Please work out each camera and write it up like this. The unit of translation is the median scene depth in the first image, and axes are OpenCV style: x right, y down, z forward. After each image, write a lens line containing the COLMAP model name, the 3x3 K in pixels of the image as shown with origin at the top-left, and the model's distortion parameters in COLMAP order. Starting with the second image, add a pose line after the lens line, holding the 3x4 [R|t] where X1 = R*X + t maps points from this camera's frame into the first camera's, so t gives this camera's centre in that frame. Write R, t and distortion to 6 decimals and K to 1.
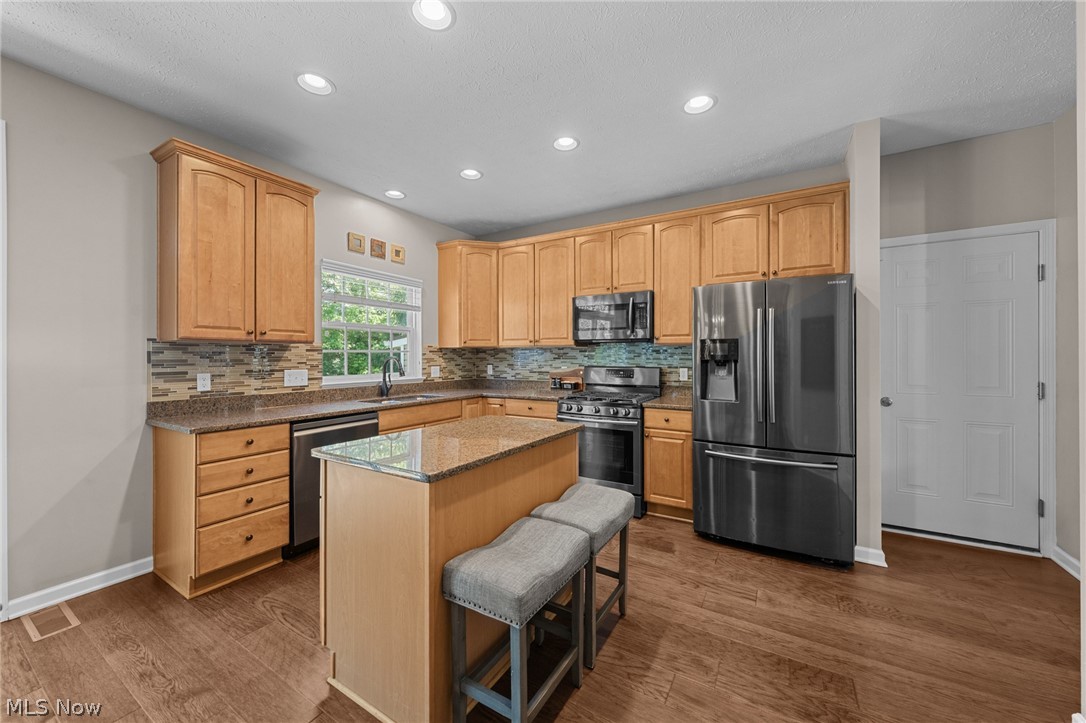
lens RADIAL K [[399.8, 0, 548.6], [0, 399.8, 354.7], [0, 0, 1]] dist [-0.002041, -0.000153]
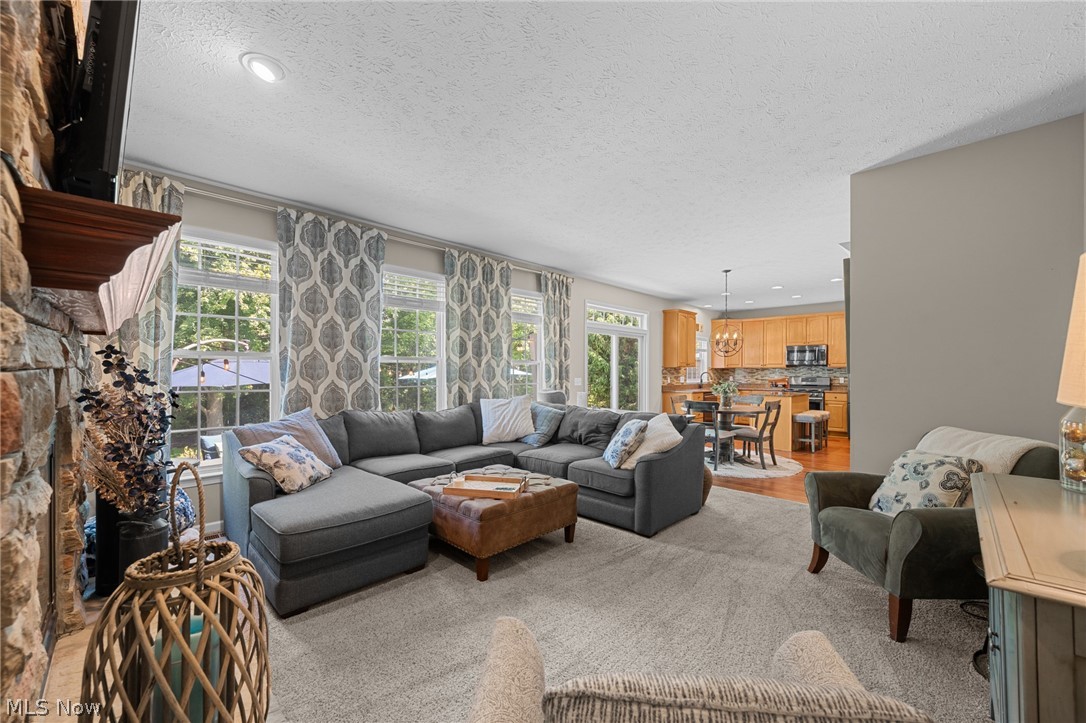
lens RADIAL K [[416.9, 0, 545.5], [0, 416.9, 366.5], [0, 0, 1]] dist [0.000904, 0.000091]
pose [[0.968480, 0.000694, -0.249090, -0.815863], [-0.002716, 0.999966, -0.007772, -0.006758], [0.249076, 0.008203, 0.968449, -1.993783]]
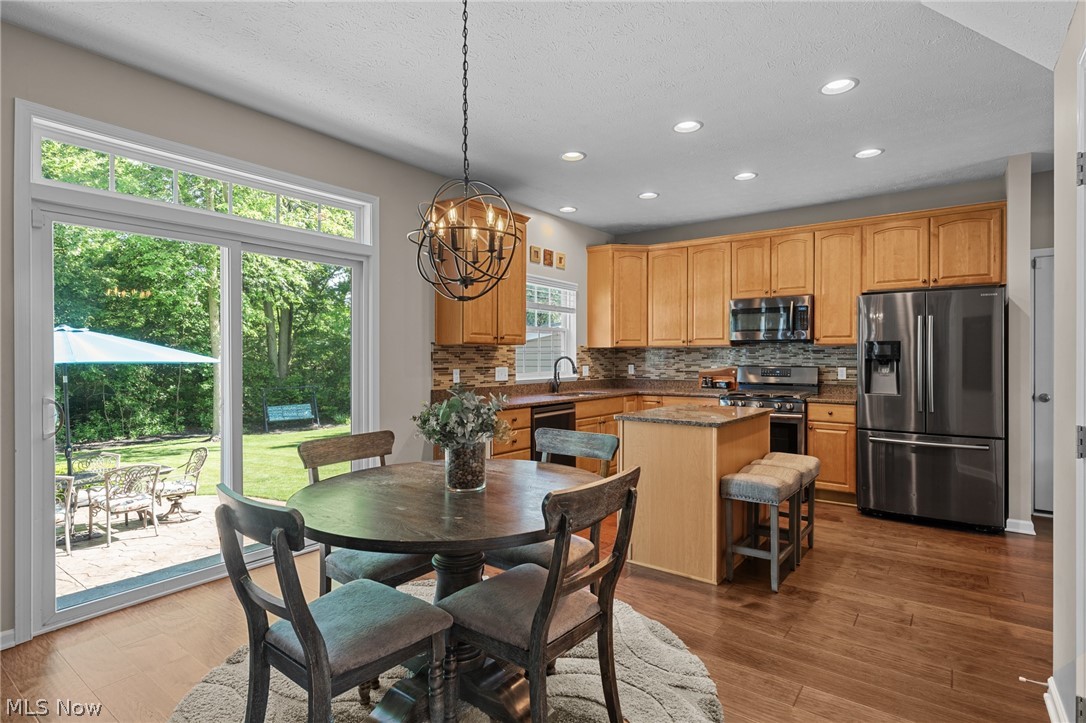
lens RADIAL K [[556.4, 0, 544.0], [0, 556.4, 356.7], [0, 0, 1]] dist [0.002791, 0.000976]
pose [[0.994161, 0.000817, -0.107899, -0.323260], [-0.000257, 0.999986, 0.005206, -0.001802], [0.107902, -0.005147, 0.994148, -0.614251]]
